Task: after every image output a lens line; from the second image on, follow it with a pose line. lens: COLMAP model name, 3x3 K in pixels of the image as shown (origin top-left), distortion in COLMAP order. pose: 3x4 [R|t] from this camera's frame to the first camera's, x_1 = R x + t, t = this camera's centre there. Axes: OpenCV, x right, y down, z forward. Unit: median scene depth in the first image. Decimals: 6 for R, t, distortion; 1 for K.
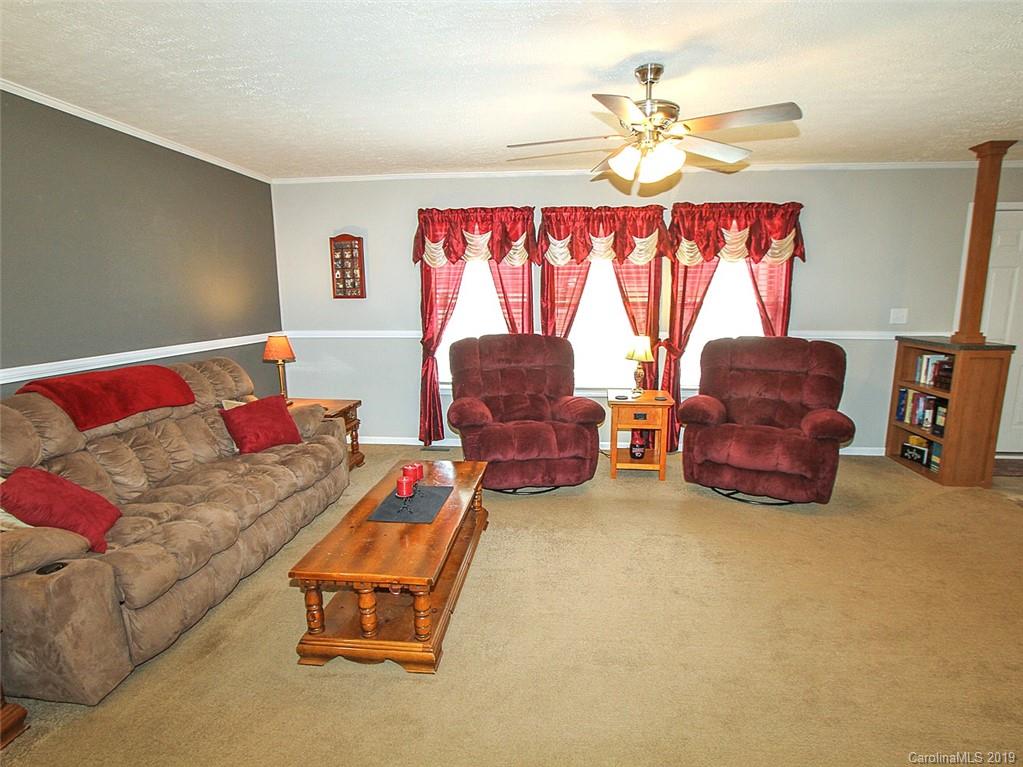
lens RADIAL K [[556.7, 0, 484.5], [0, 556.7, 386.4], [0, 0, 1]] dist [-0.004056, -0.001054]
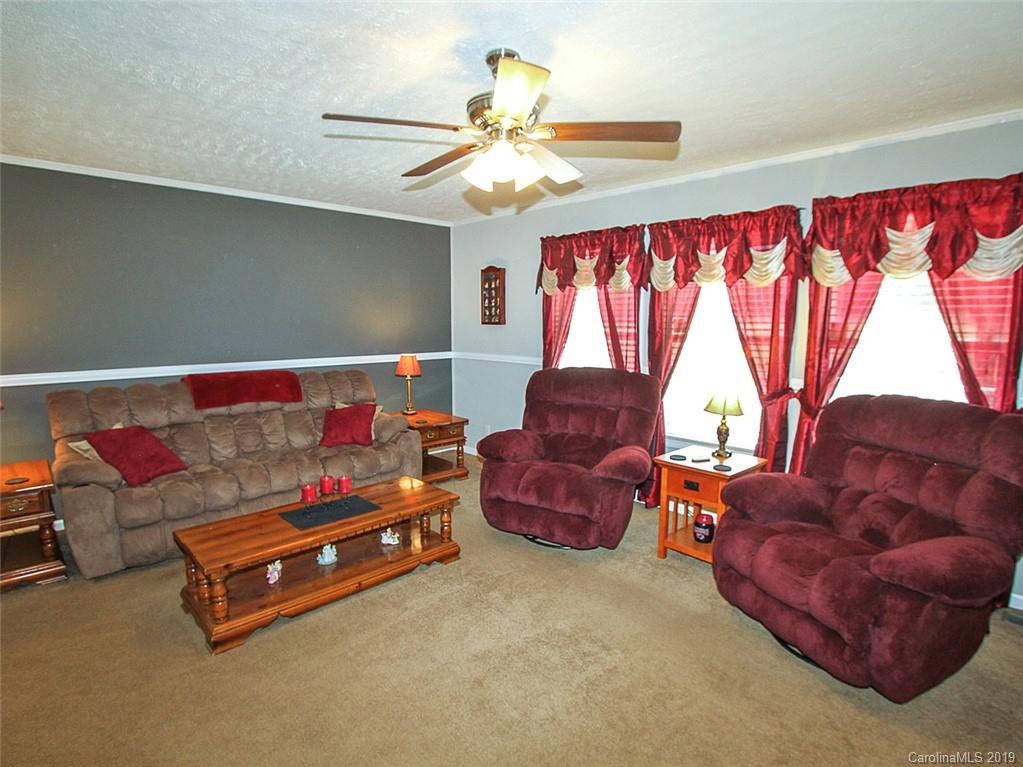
lens RADIAL K [[533.2, 0, 483.7], [0, 533.2, 387.8], [0, 0, 1]] dist [-0.022700, 0.002690]
pose [[0.761350, 0.091851, -0.641801, 0.466279], [-0.116033, 0.993235, 0.004500, -0.044344], [0.637873, 0.071044, 0.766858, 0.230791]]
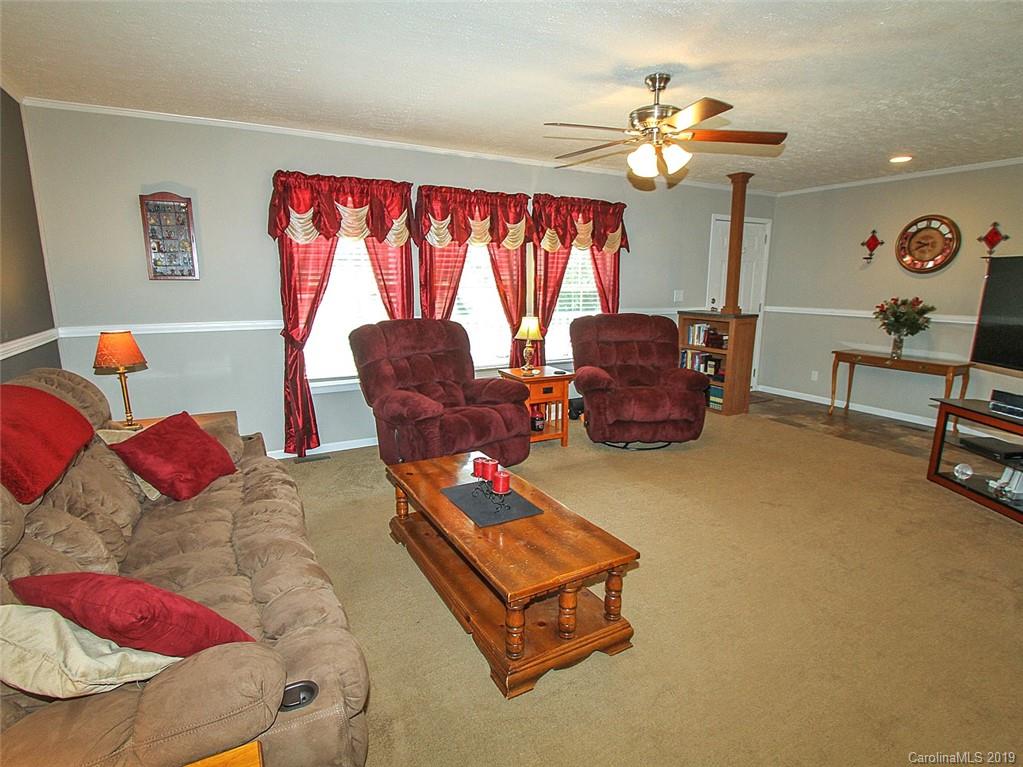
lens RADIAL K [[567.6, 0, 519.0], [0, 567.6, 390.2], [0, 0, 1]] dist [-0.016122, 0.001943]
pose [[0.802447, -0.106483, 0.587146, -0.371263], [0.091806, 0.994265, 0.054847, -0.010912], [-0.589619, 0.009892, 0.807621, 0.128196]]
